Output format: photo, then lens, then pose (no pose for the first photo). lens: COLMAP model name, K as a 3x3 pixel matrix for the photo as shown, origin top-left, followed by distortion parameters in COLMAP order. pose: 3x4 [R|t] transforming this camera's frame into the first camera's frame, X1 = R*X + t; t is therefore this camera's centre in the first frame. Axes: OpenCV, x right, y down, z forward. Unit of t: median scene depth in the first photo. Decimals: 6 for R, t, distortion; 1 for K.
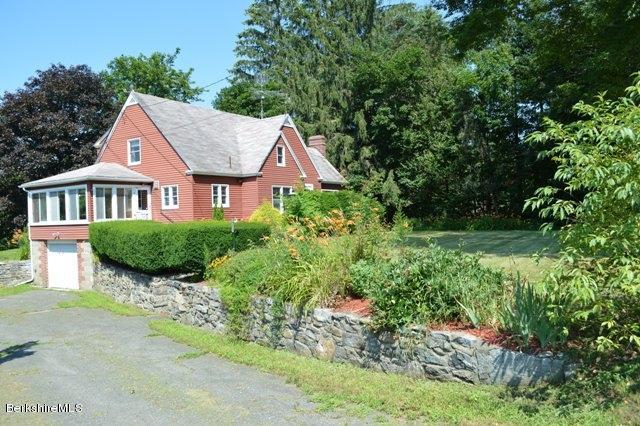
lens RADIAL K [[507.9, 0, 320.7], [0, 507.9, 211.0], [0, 0, 1]] dist [-0.084571, 0.008603]
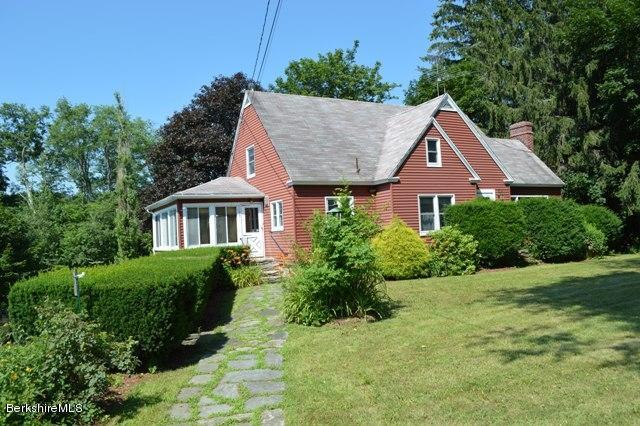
lens RADIAL K [[507.9, 0, 319.4], [0, 507.9, 214.9], [0, 0, 1]] dist [-0.084571, 0.008603]
pose [[0.862582, -0.027262, -0.505181, 0.137561], [0.022068, 0.999624, -0.016263, -0.012563], [0.505435, 0.002880, 0.862860, 0.307038]]
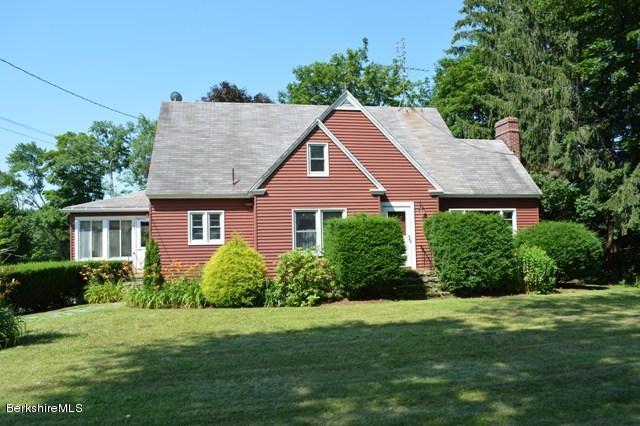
lens RADIAL K [[507.9, 0, 318.5], [0, 507.9, 212.9], [0, 0, 1]] dist [-0.084571, 0.008603]
pose [[0.677186, -0.030956, -0.735160, 0.366080], [0.005668, 0.999304, -0.036858, -0.021354], [0.735790, 0.020793, 0.676891, 0.584702]]
